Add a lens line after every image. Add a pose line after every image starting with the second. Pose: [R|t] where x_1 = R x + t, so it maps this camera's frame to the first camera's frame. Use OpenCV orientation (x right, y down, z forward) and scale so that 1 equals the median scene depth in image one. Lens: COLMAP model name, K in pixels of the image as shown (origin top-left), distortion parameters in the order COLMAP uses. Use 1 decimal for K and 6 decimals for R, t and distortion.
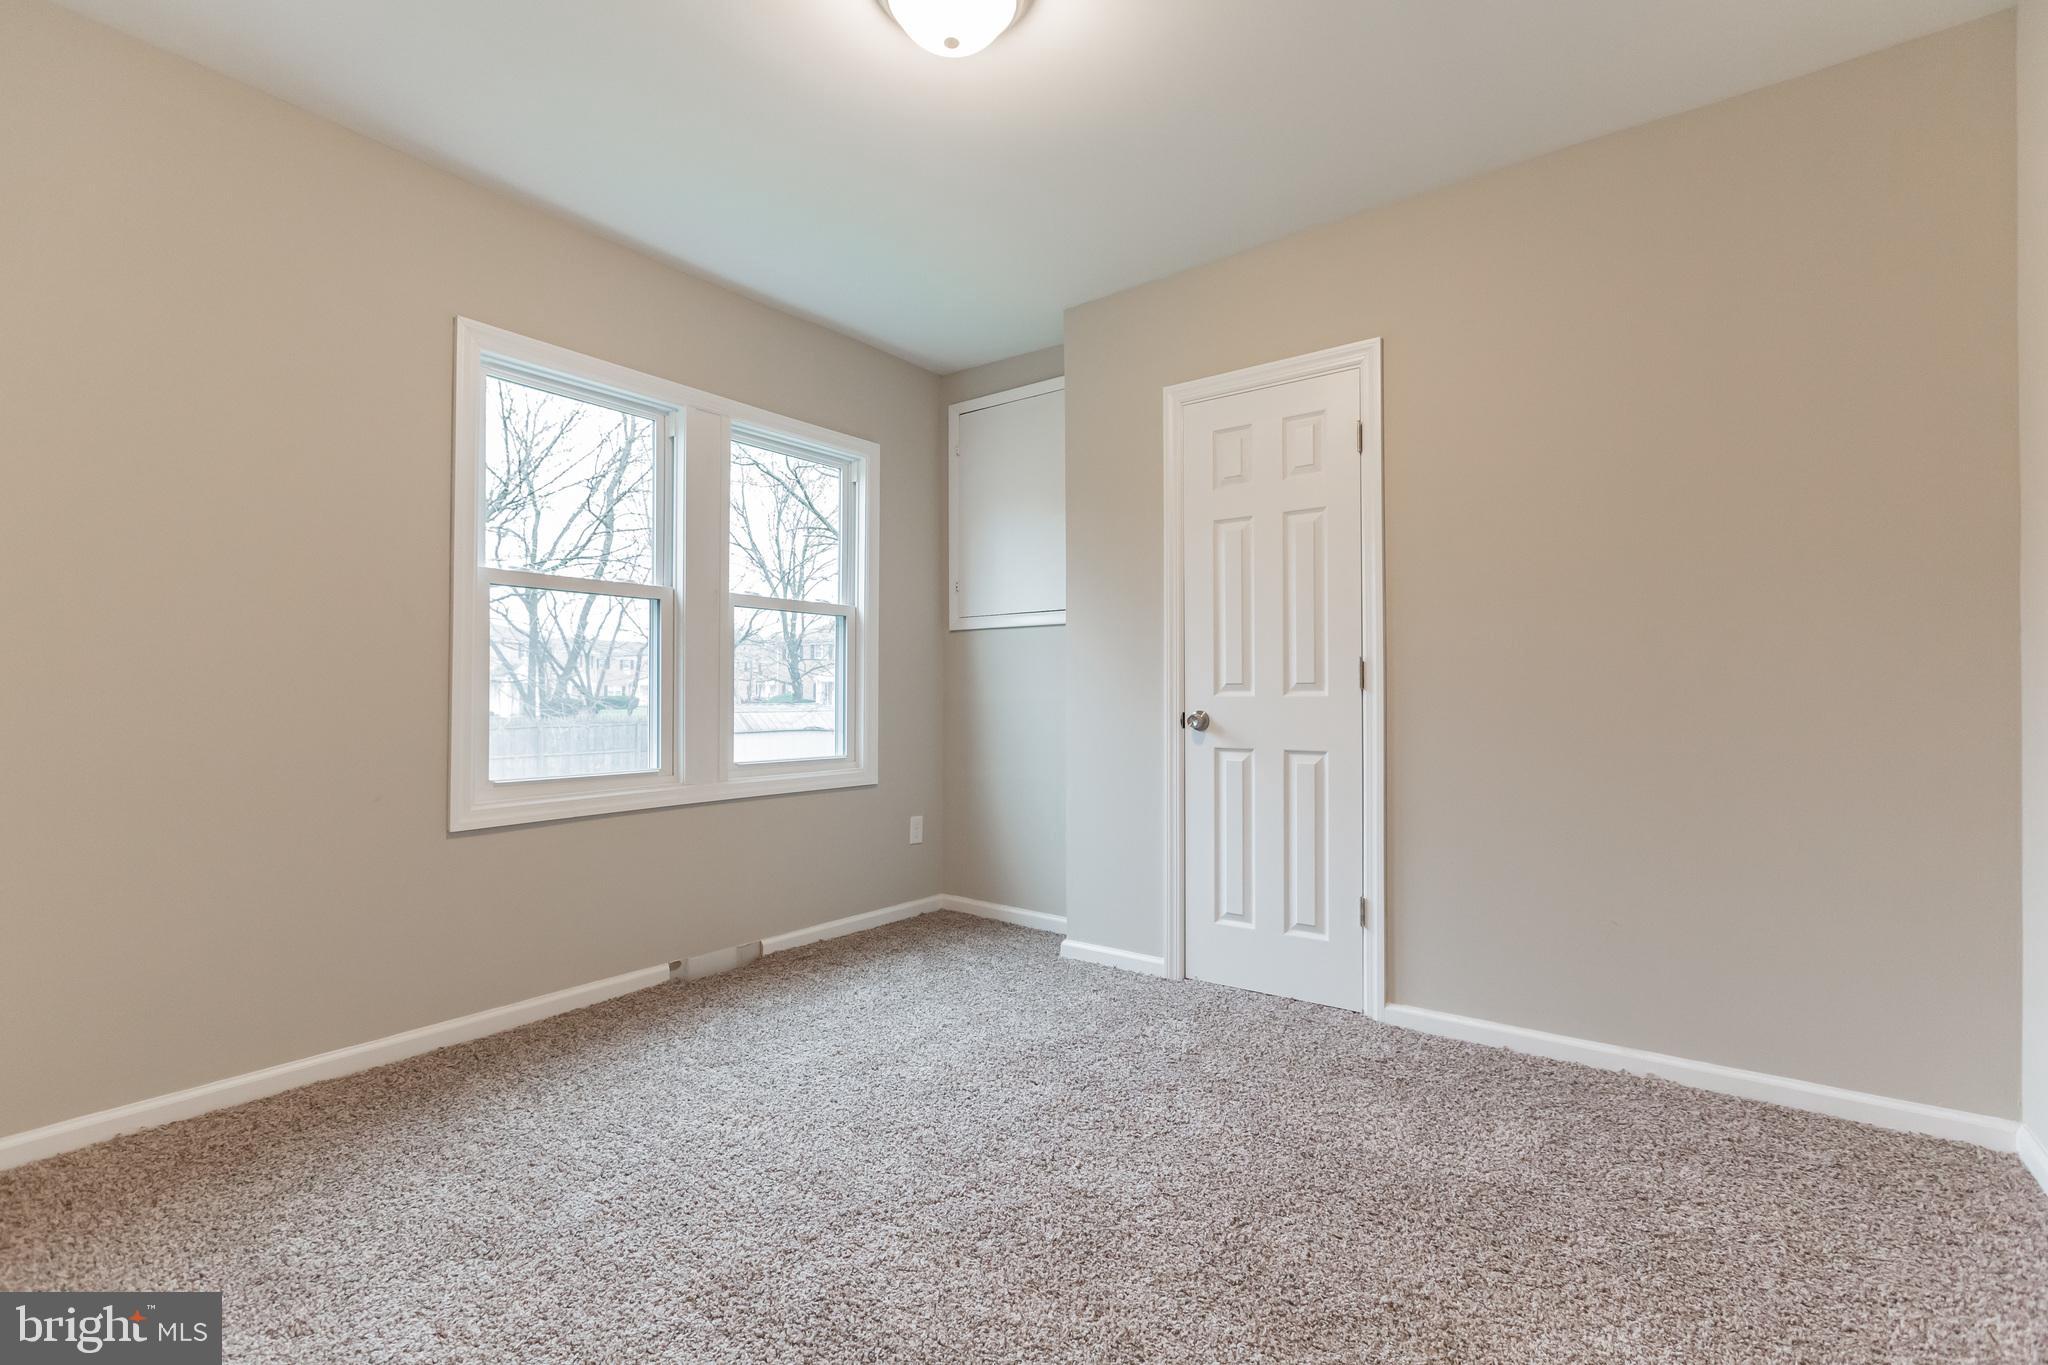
lens RADIAL K [[918.6, 0, 1024.0], [0, 918.6, 682.5], [0, 0, 1]] dist [0.001598, 0.000008]
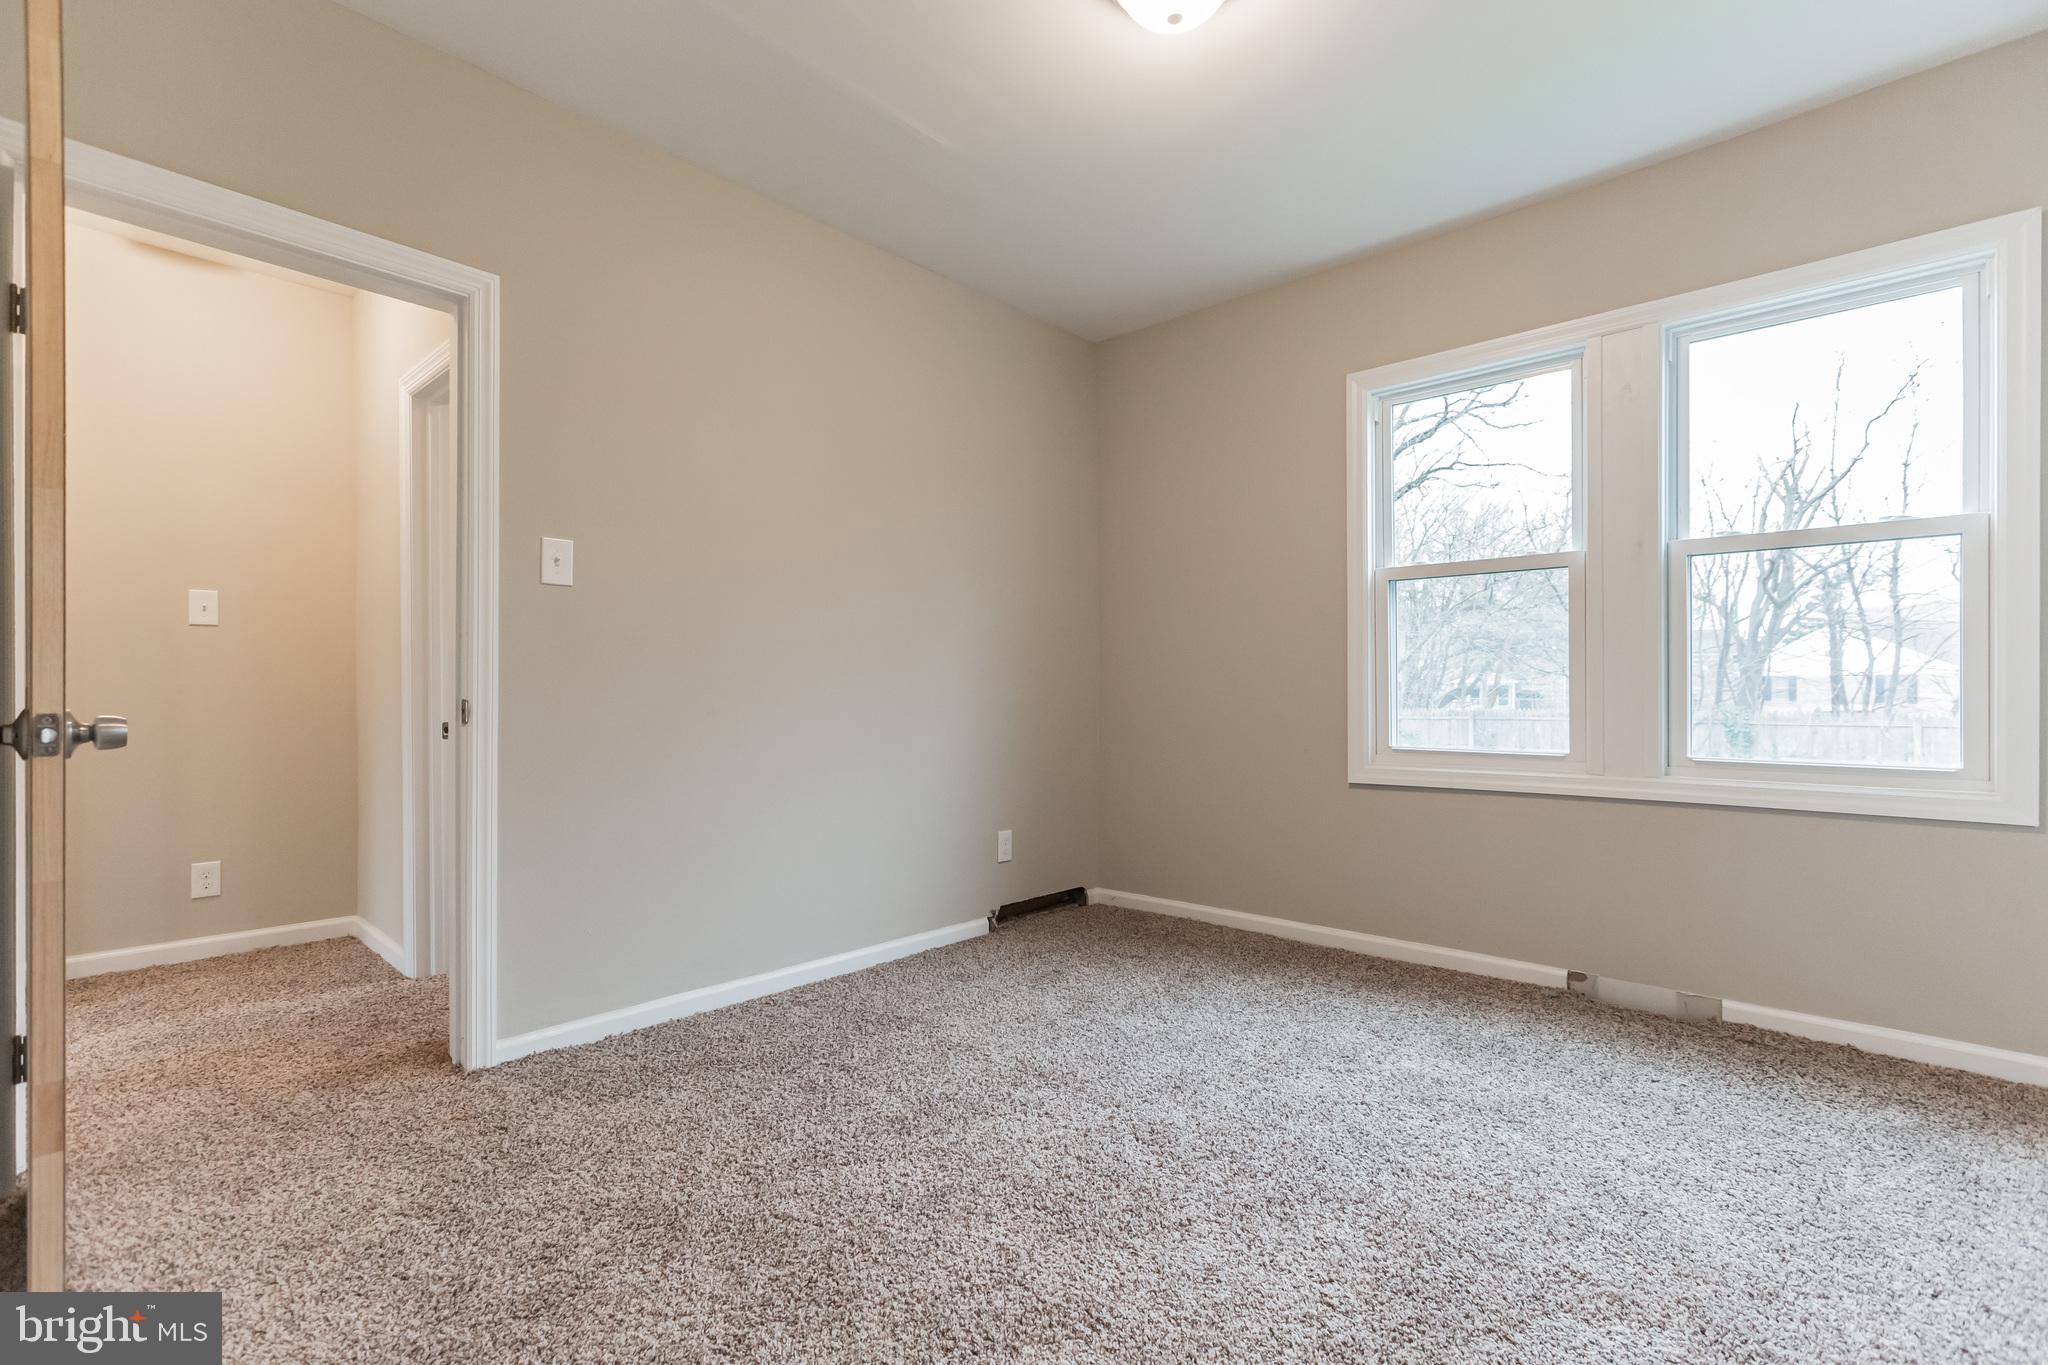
lens RADIAL K [[918.6, 0, 1024.0], [0, 918.6, 682.5], [0, 0, 1]] dist [0.001598, 0.000008]
pose [[-0.101914, -0.010815, -0.994734, 0.546657], [0.014807, 0.999814, -0.012387, 0.025956], [0.994683, -0.015991, -0.101735, 0.546453]]
